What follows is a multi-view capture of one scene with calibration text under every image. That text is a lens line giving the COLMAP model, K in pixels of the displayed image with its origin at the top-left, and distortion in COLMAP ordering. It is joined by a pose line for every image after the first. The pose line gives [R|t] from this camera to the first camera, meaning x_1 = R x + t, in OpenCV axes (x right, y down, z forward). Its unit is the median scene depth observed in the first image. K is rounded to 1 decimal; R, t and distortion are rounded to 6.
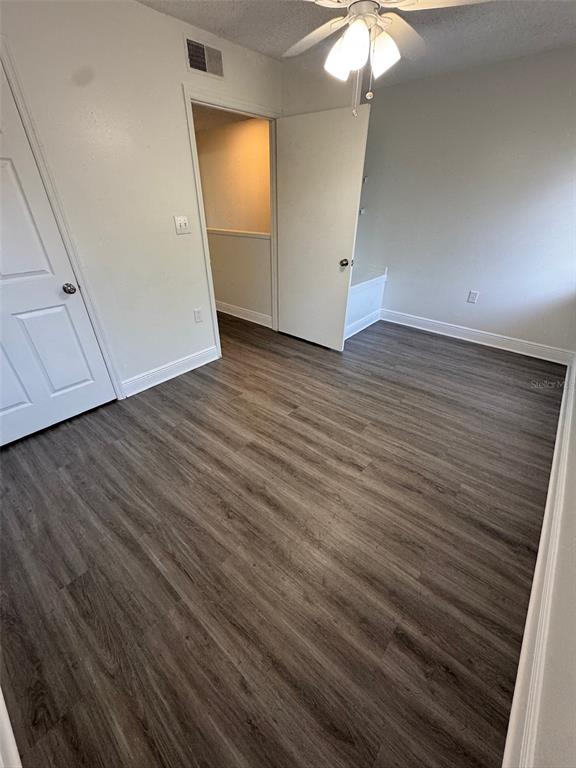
lens RADIAL K [[306.2, 0, 290.3], [0, 306.2, 384.3], [0, 0, 1]] dist [-0.002023, -0.000274]
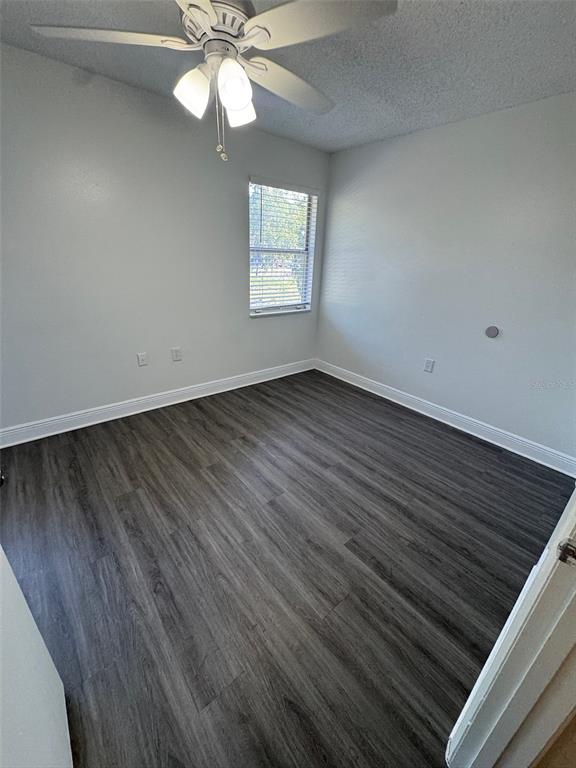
lens RADIAL K [[306.2, 0, 290.4], [0, 306.2, 380.1], [0, 0, 1]] dist [-0.002023, -0.000274]
pose [[-0.984217, -0.108759, 0.139602, -0.112190], [0.047899, 0.595694, 0.801782, -0.788287], [-0.170361, 0.795814, -0.581083, 1.296469]]
